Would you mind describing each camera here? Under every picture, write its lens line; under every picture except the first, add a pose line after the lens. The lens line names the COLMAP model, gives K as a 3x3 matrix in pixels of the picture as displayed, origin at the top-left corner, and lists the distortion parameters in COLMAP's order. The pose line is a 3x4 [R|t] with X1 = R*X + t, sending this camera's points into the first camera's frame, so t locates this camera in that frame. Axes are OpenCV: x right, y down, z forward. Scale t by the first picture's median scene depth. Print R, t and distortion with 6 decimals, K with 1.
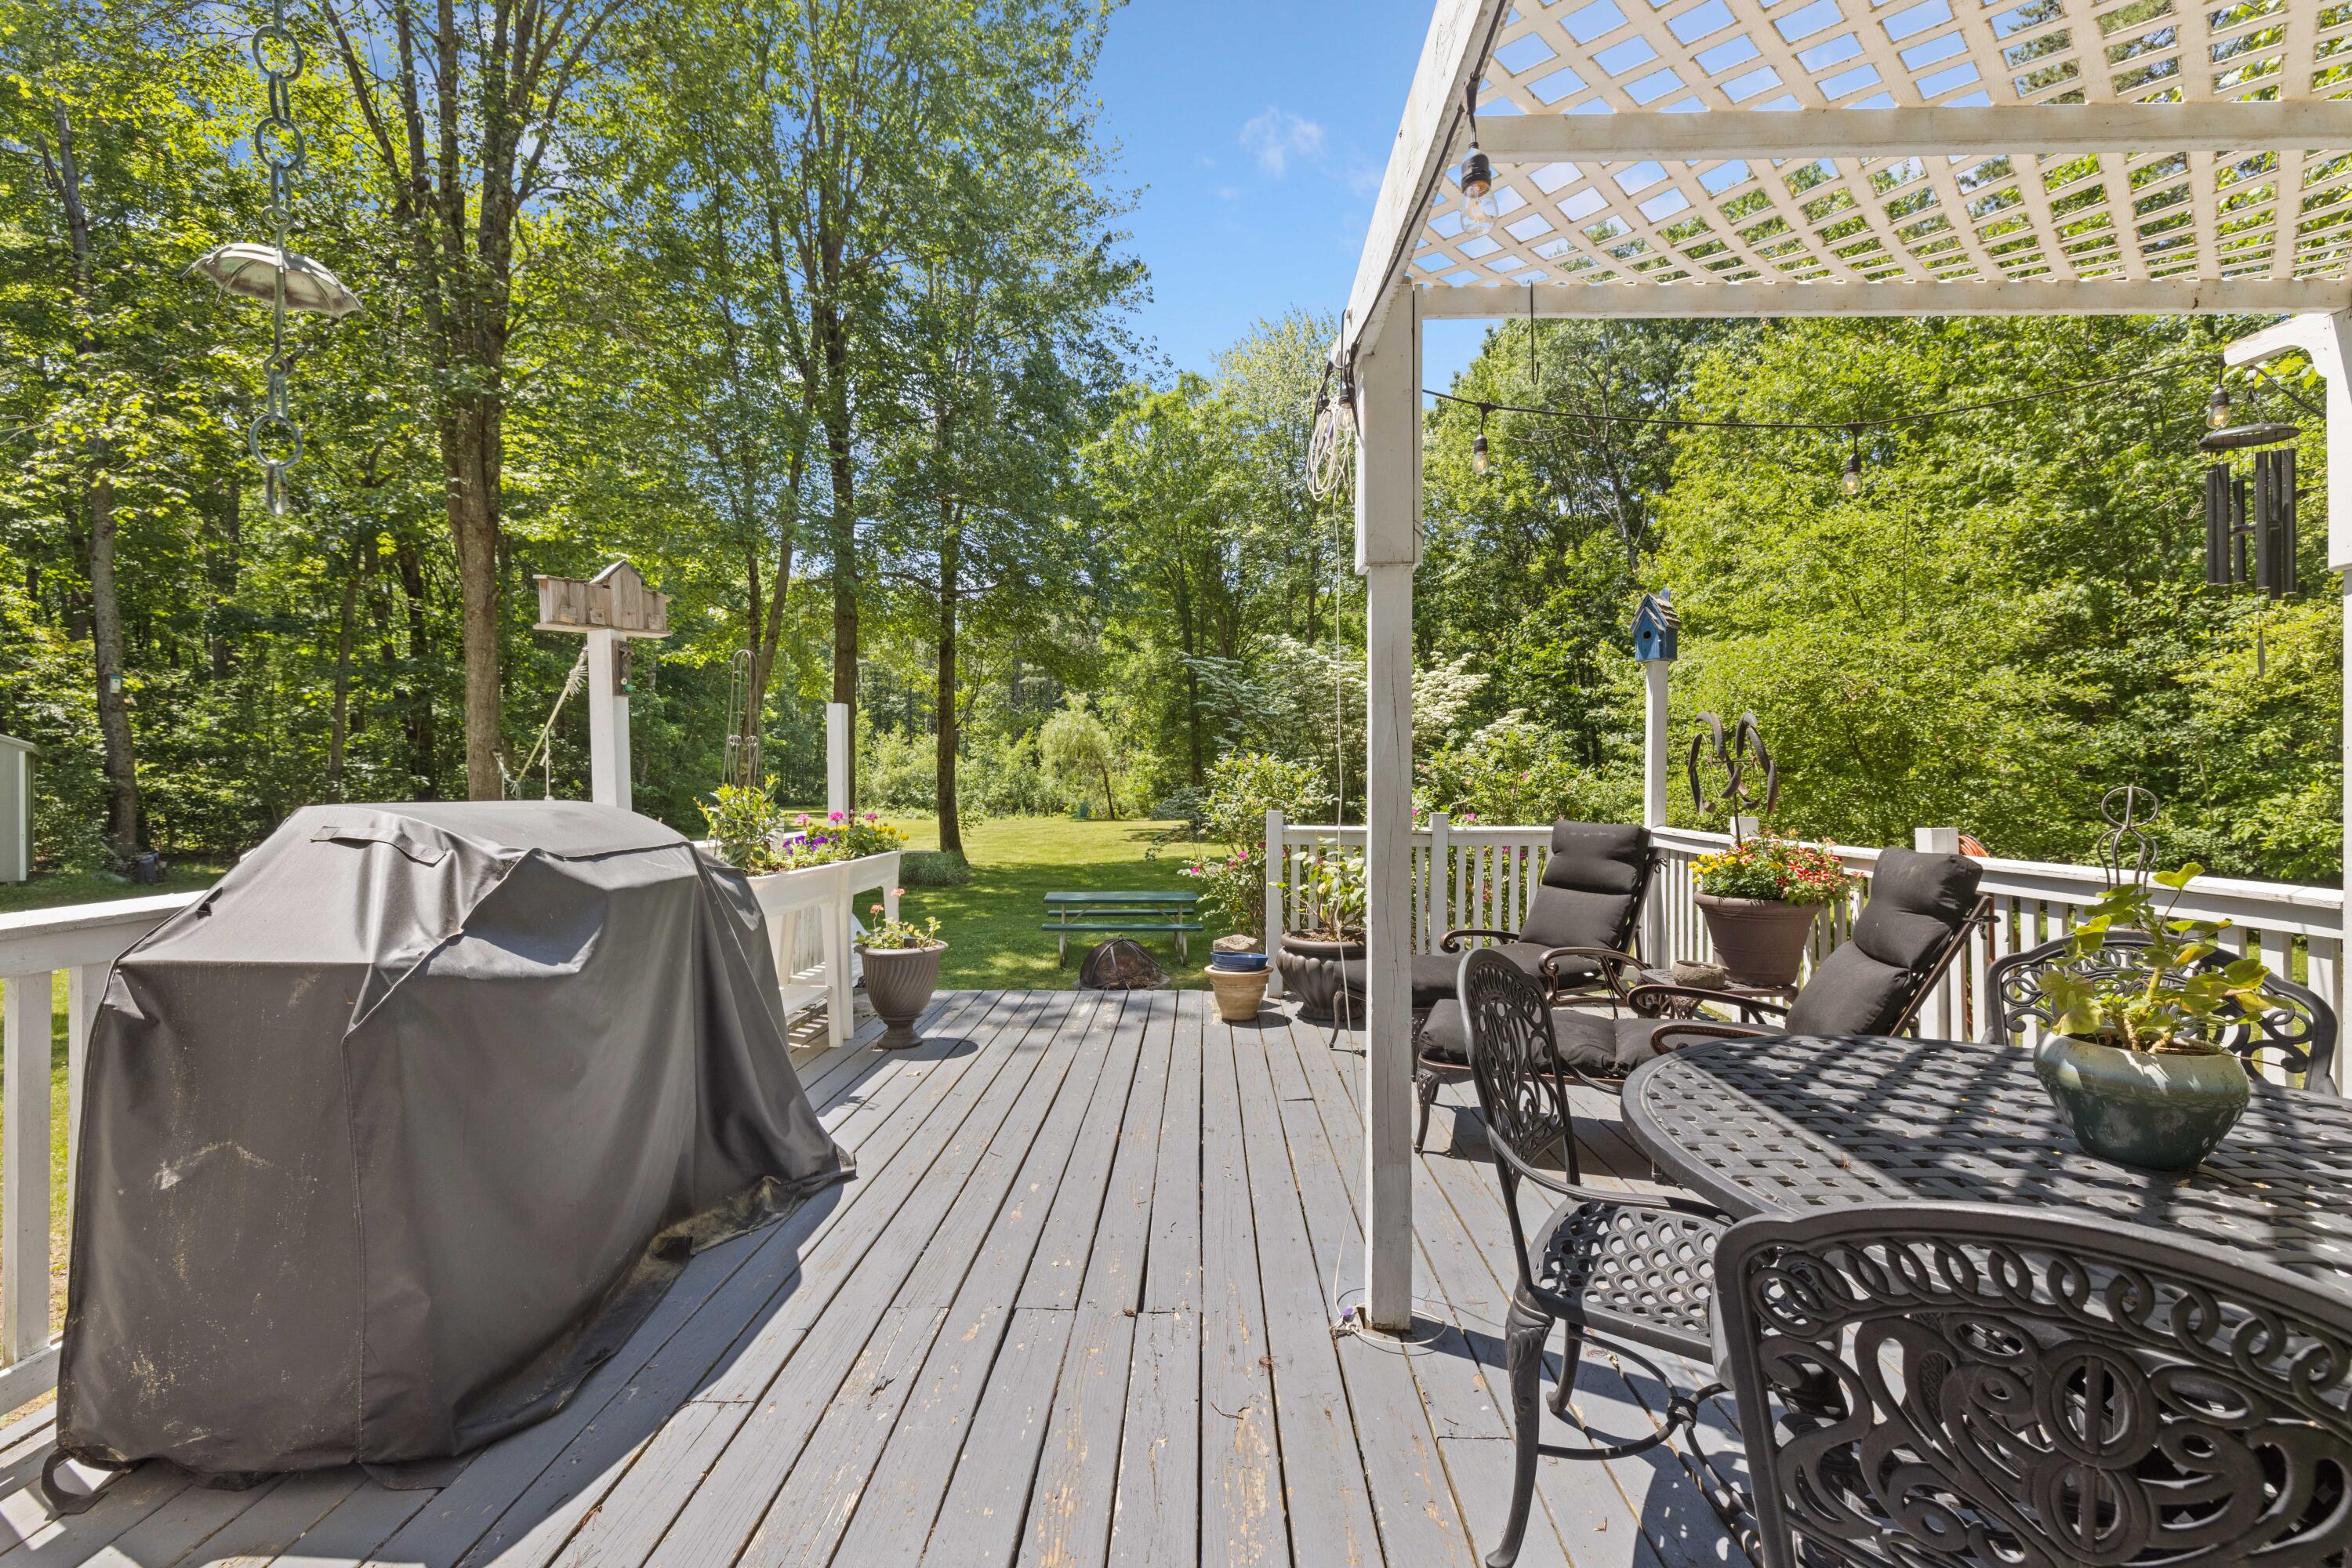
lens RADIAL K [[989.9, 0, 1164.9], [0, 989.9, 773.4], [0, 0, 1]] dist [0.000355, 0.000394]
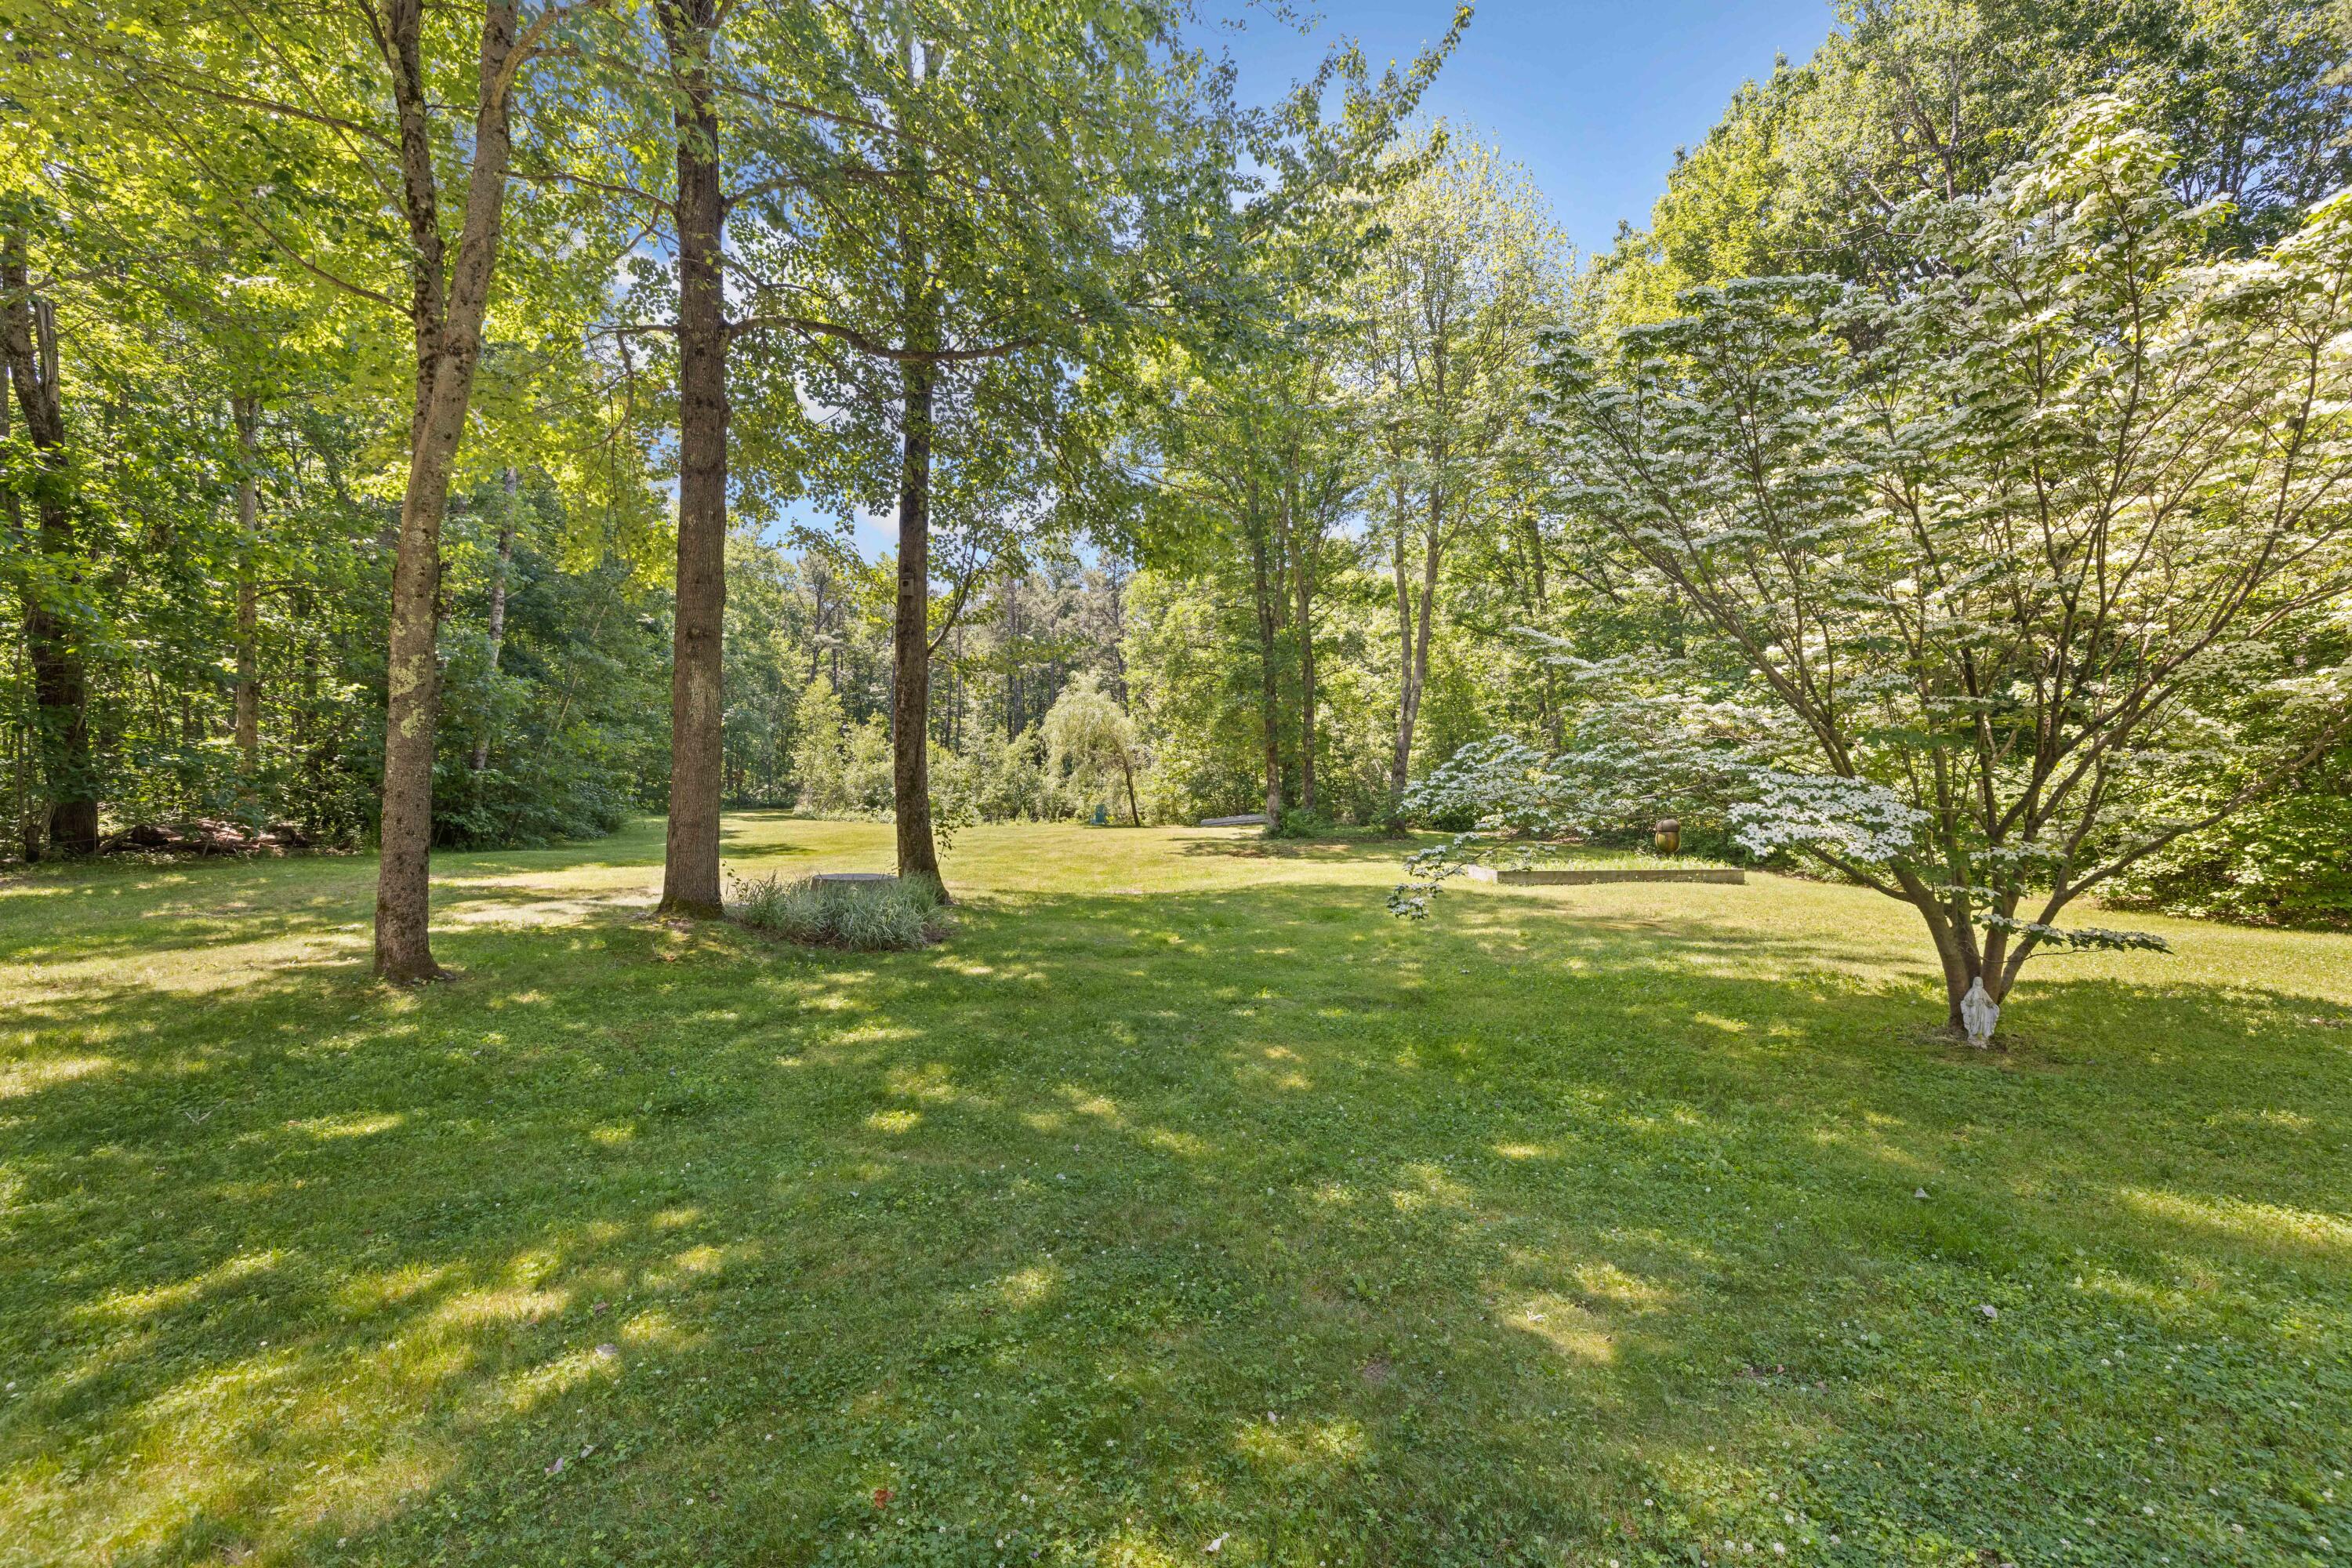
lens RADIAL K [[989.9, 0, 1162.7], [0, 989.9, 785.4], [0, 0, 1]] dist [0.000355, 0.000394]
pose [[0.999965, 0.006875, 0.004781, -0.330735], [-0.006889, 0.999972, 0.002932, 0.100476], [-0.004760, -0.002965, 0.999984, 1.811365]]
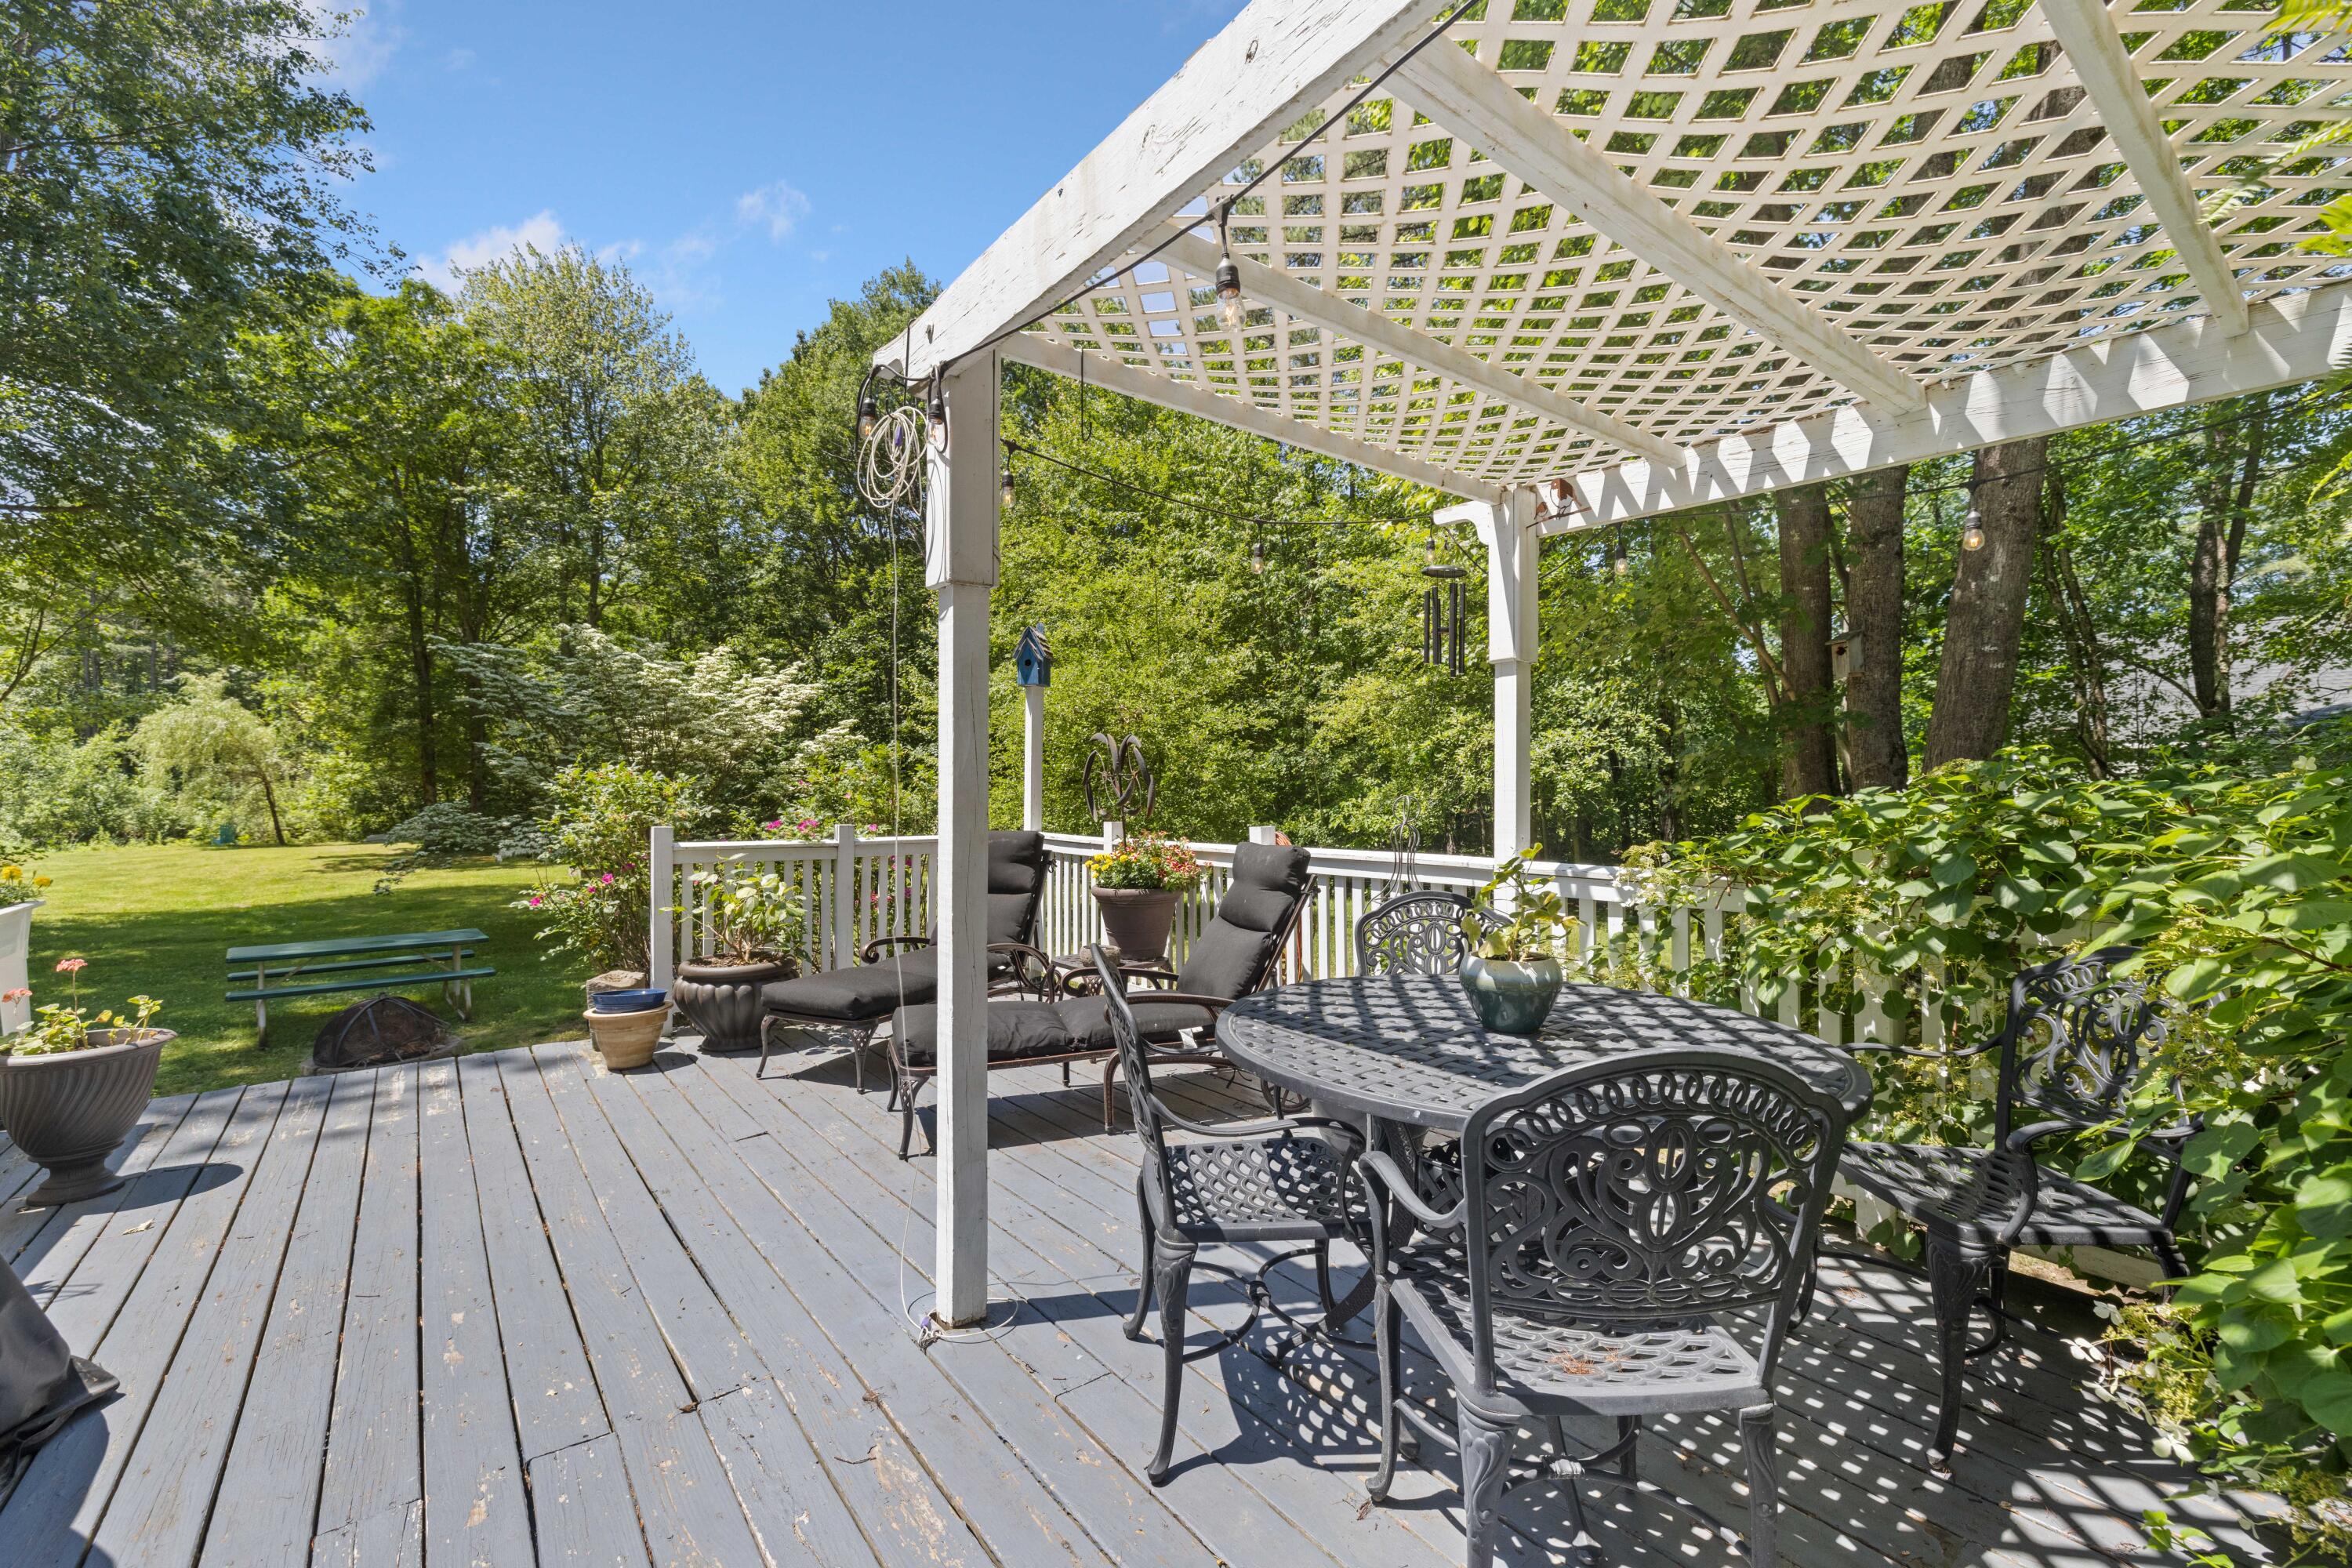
lens RADIAL K [[989.9, 0, 1157.2], [0, 989.9, 789.8], [0, 0, 1]] dist [0.000355, 0.000394]
pose [[0.775496, 0.000032, 0.631352, -0.108400], [-0.003093, 0.999988, 0.003748, 0.000125], [-0.631344, -0.004859, 0.775487, 0.030207]]
